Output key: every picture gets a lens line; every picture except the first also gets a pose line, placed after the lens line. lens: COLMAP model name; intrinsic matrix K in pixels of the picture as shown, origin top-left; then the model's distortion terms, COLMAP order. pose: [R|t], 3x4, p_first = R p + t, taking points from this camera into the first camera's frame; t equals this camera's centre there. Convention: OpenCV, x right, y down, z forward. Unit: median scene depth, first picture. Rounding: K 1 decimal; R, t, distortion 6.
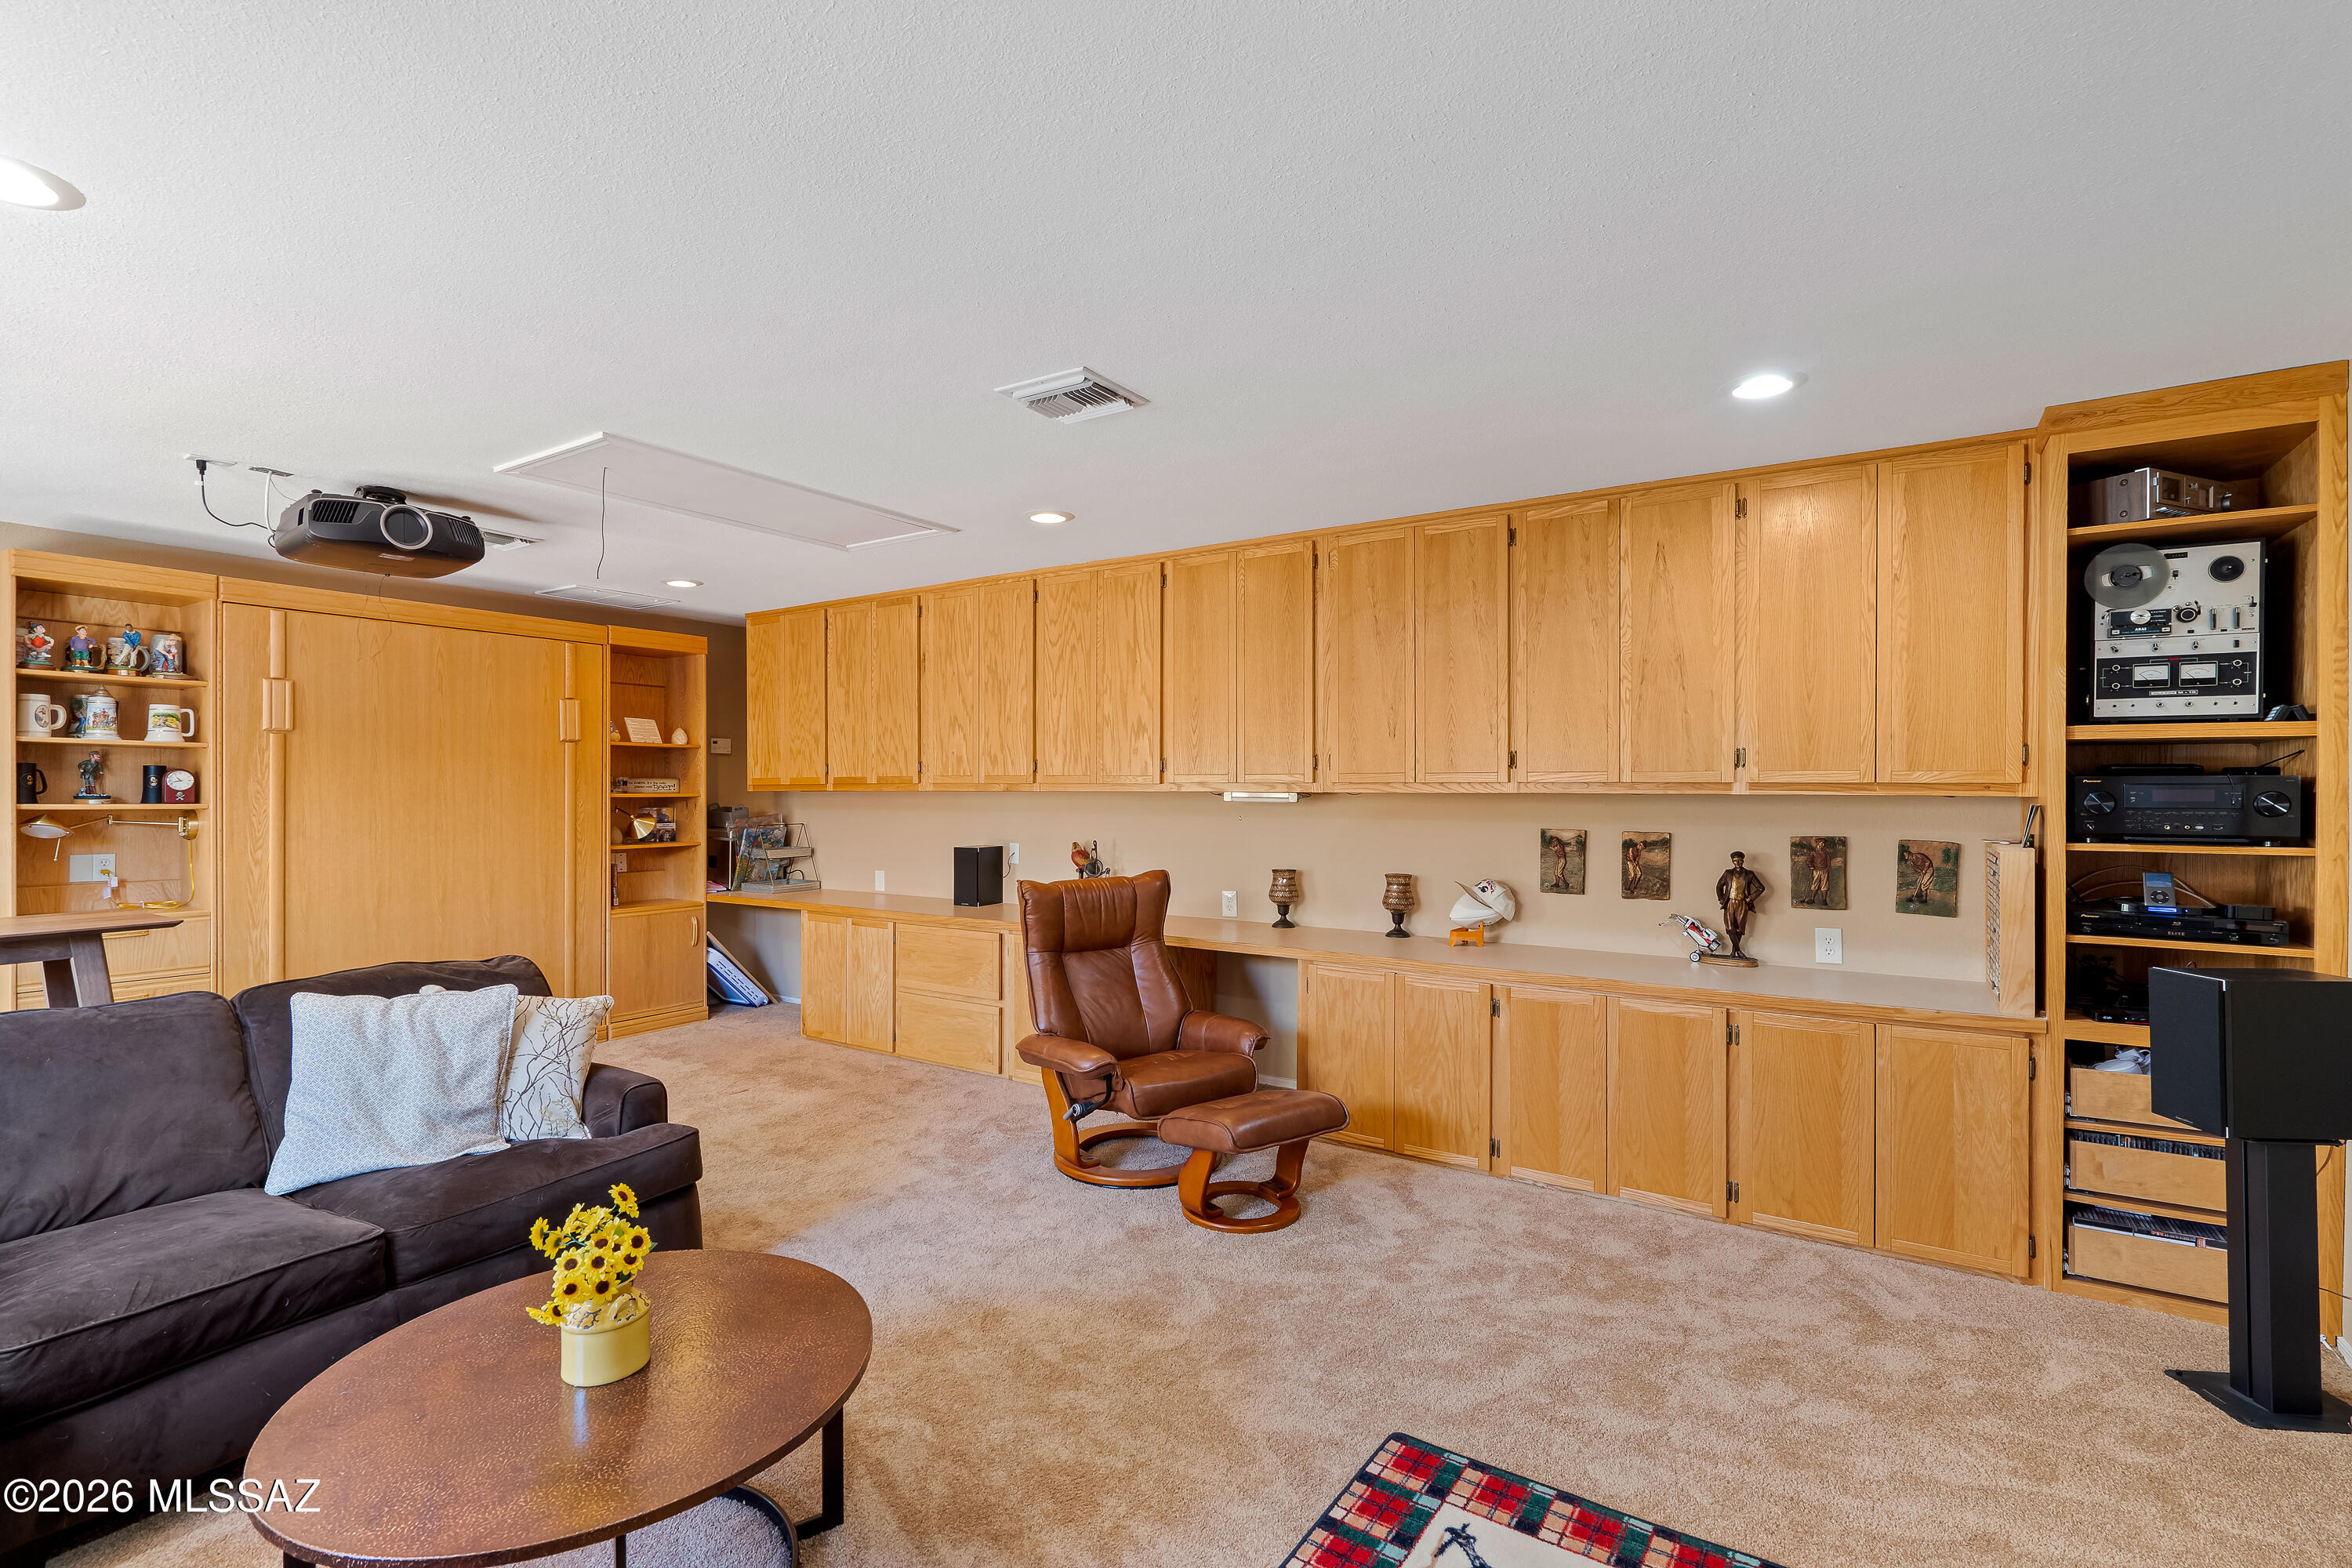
lens RADIAL K [[1083.5, 0, 1175.3], [0, 1083.5, 795.8], [0, 0, 1]] dist [-0.004399, 0.000724]
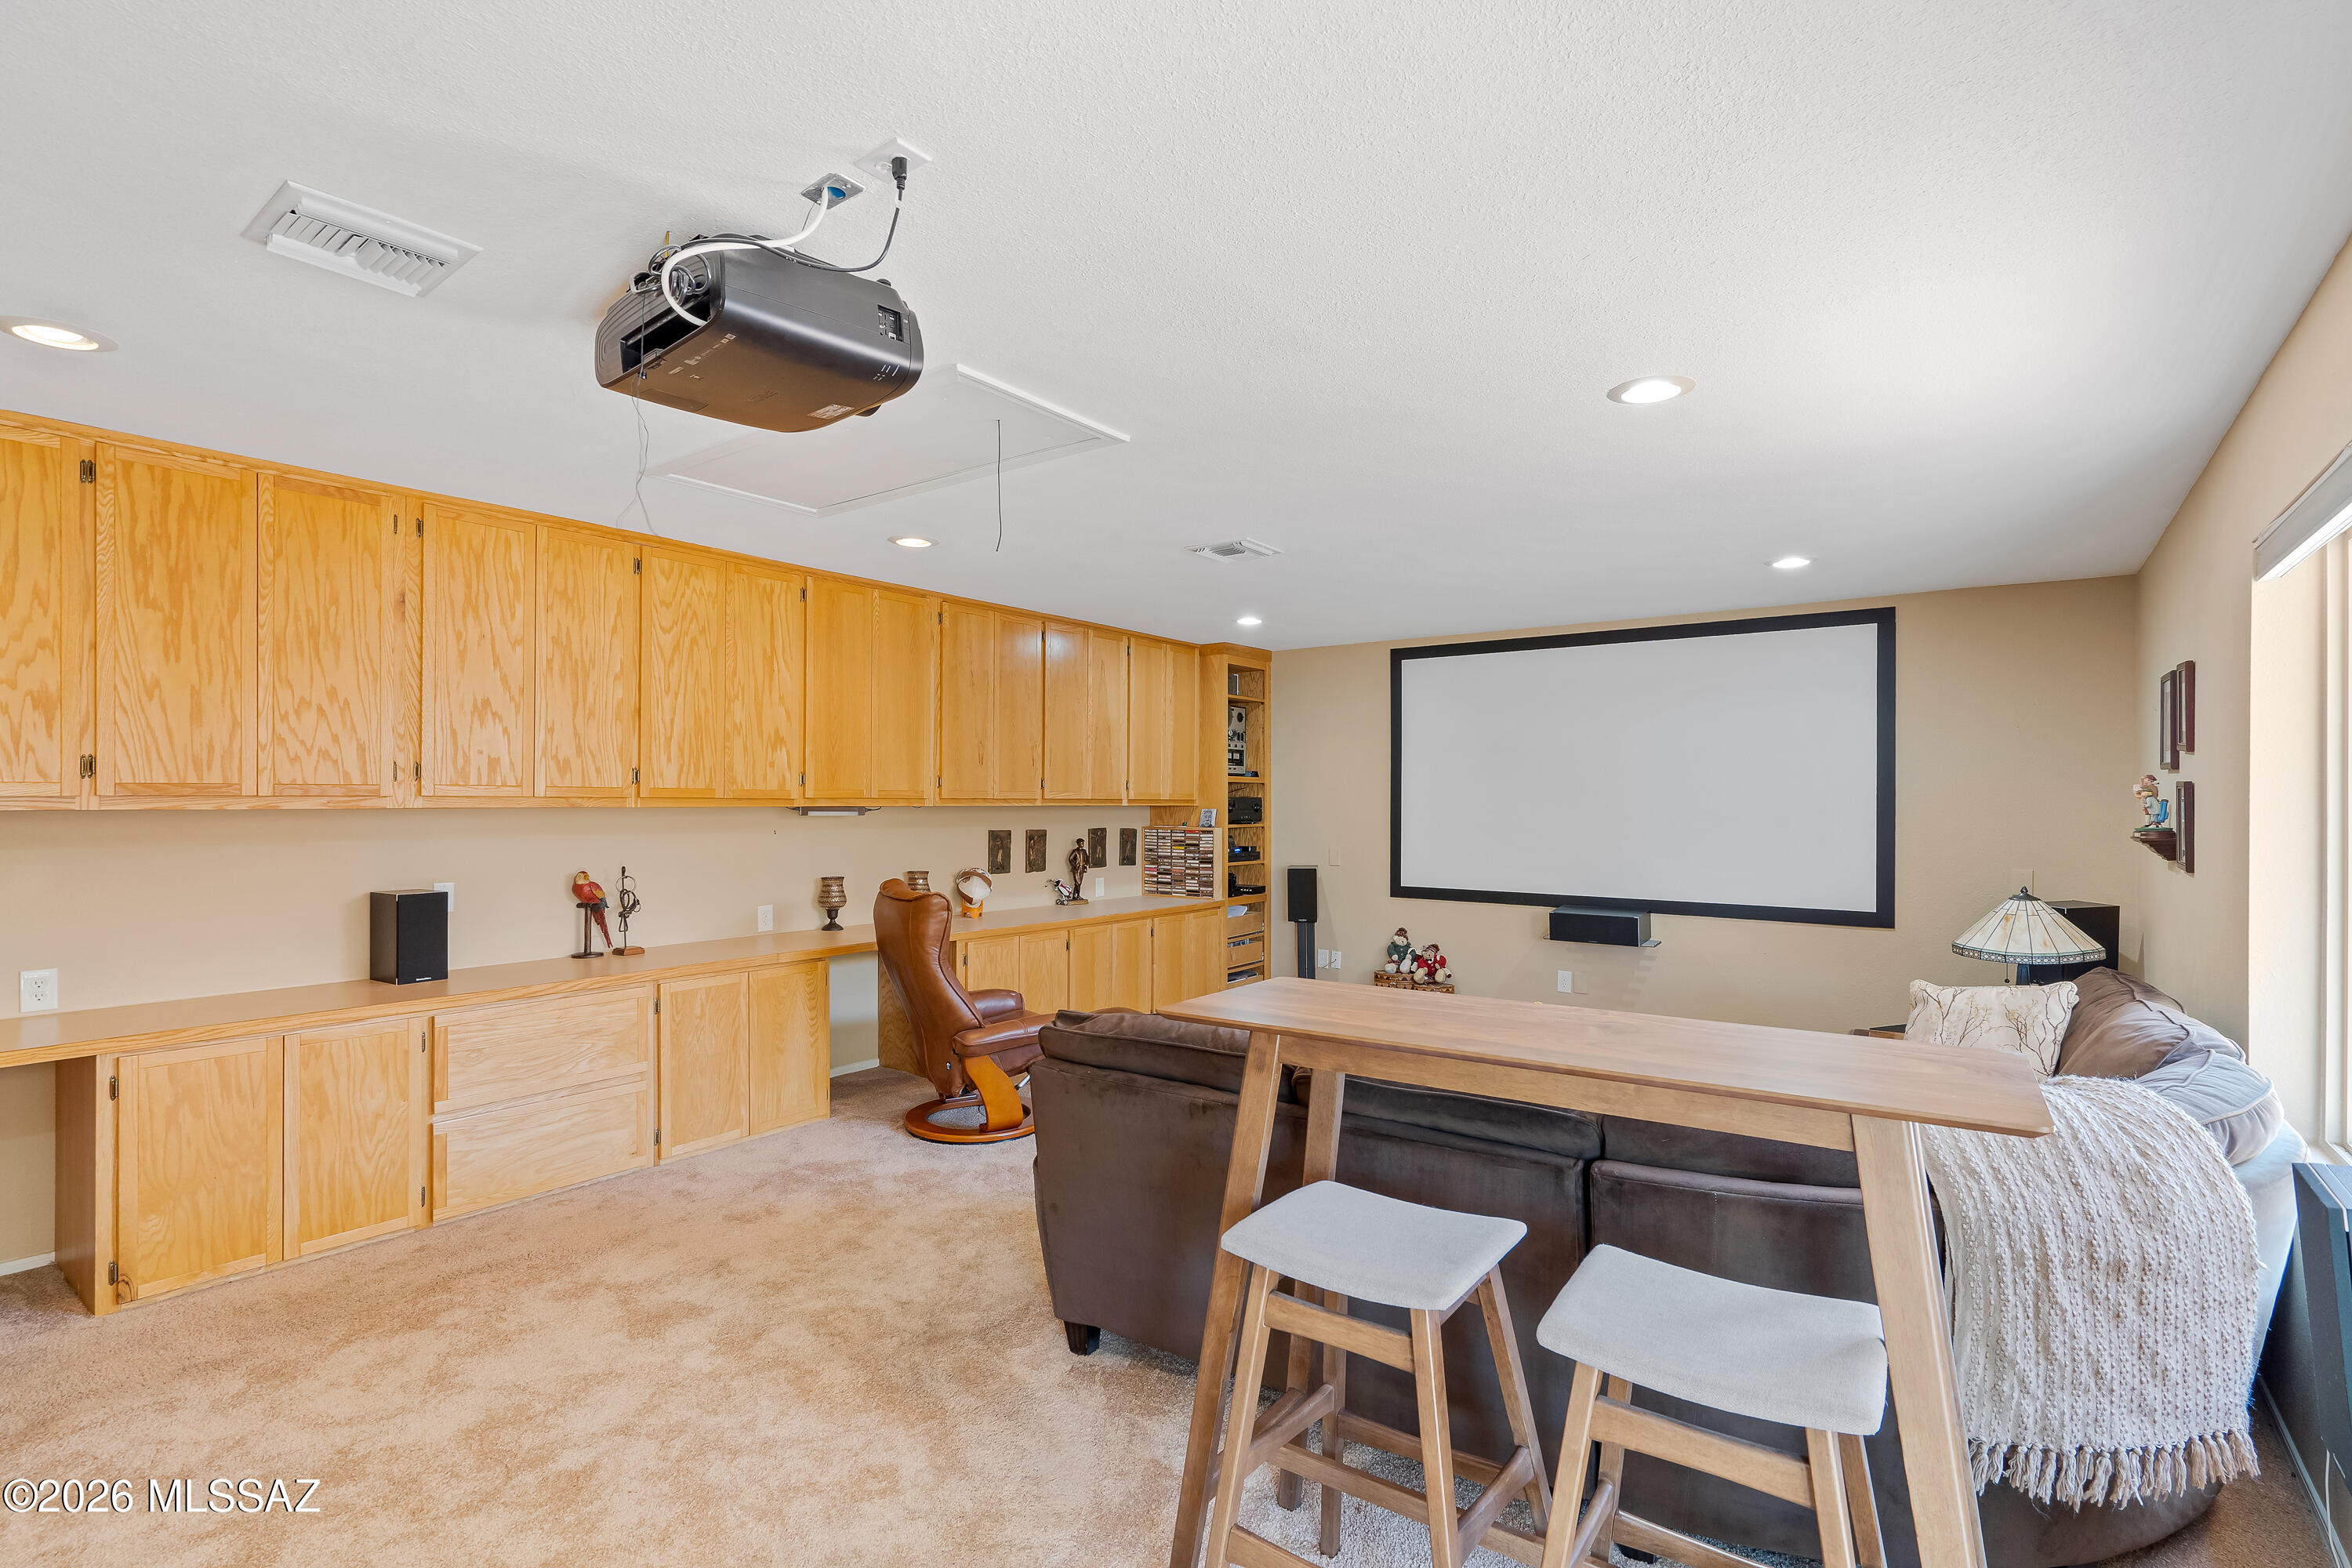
lens RADIAL K [[1083.5, 0, 1175.3], [0, 1083.5, 795.8], [0, 0, 1]] dist [-0.004399, 0.000724]
pose [[0.063476, 0.000897, 0.997983, -0.860512], [0.003358, 0.999994, -0.001113, -0.010074], [-0.997978, 0.003422, 0.063472, 0.522274]]
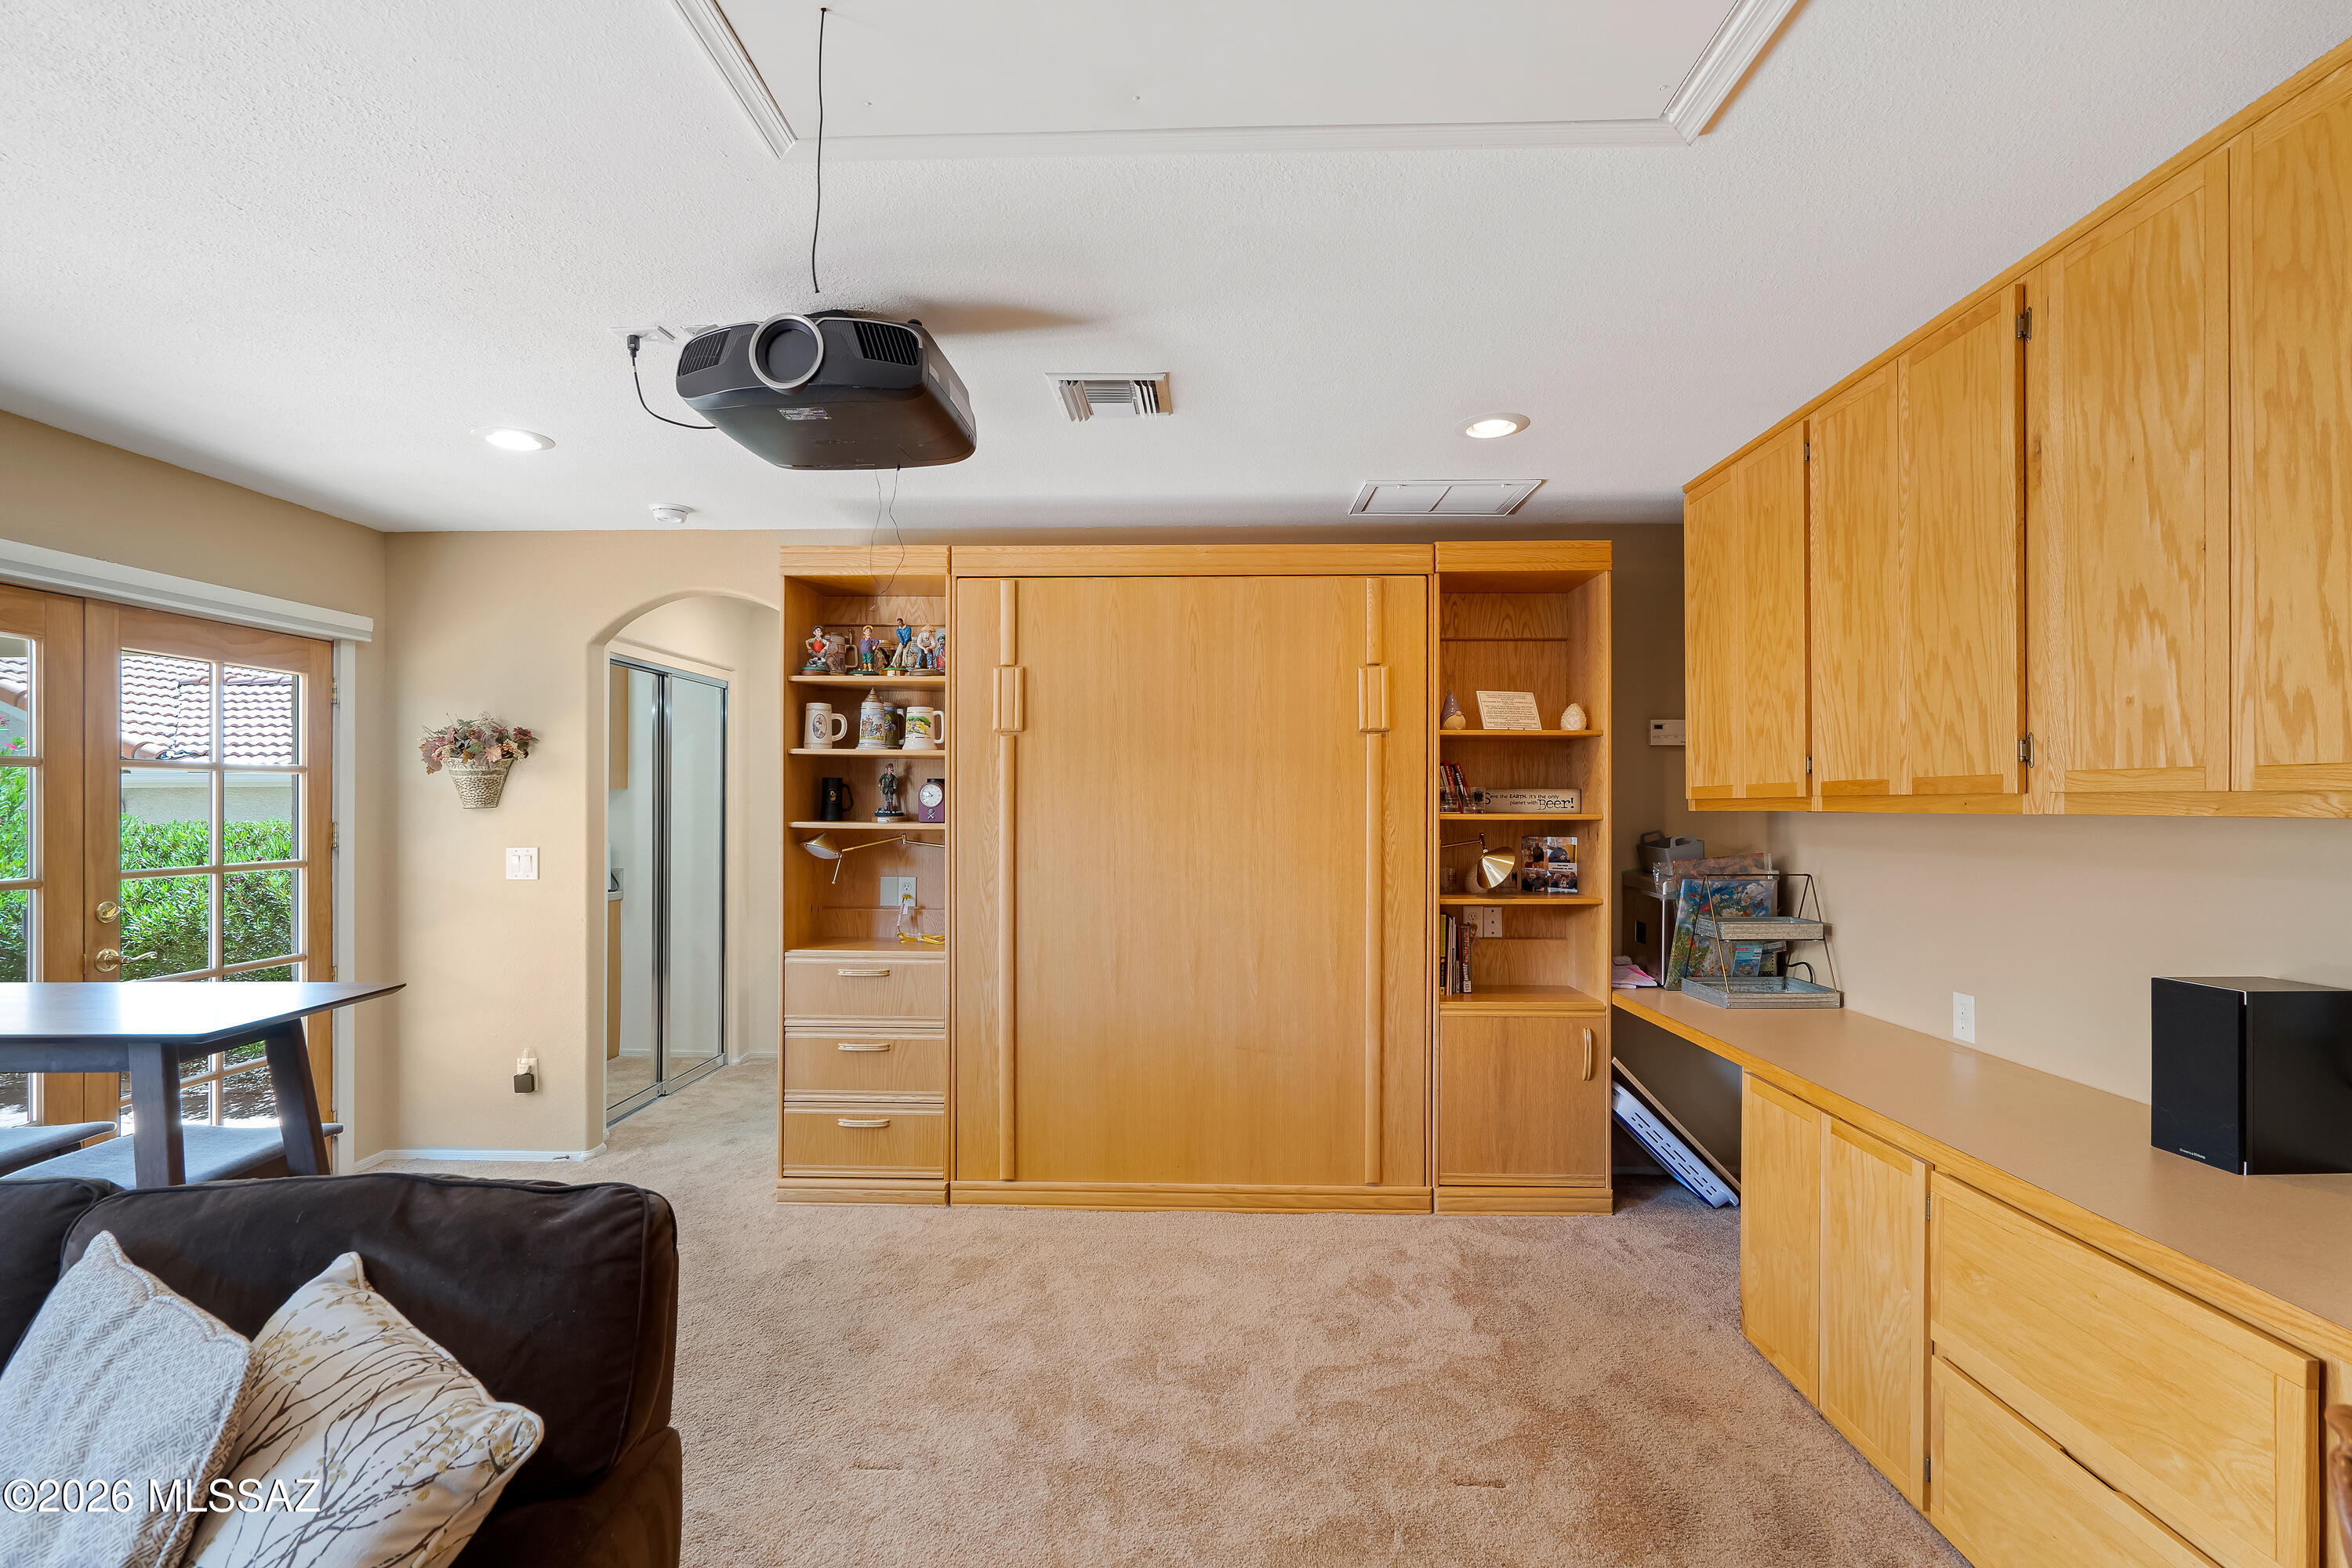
lens RADIAL K [[1083.5, 0, 1175.3], [0, 1083.5, 795.8], [0, 0, 1]] dist [-0.004399, 0.000724]
pose [[0.522121, -0.005462, -0.852854, -0.076895], [-0.006715, 0.999922, -0.010515, -0.005162], [0.852845, 0.011217, 0.522044, 0.582959]]
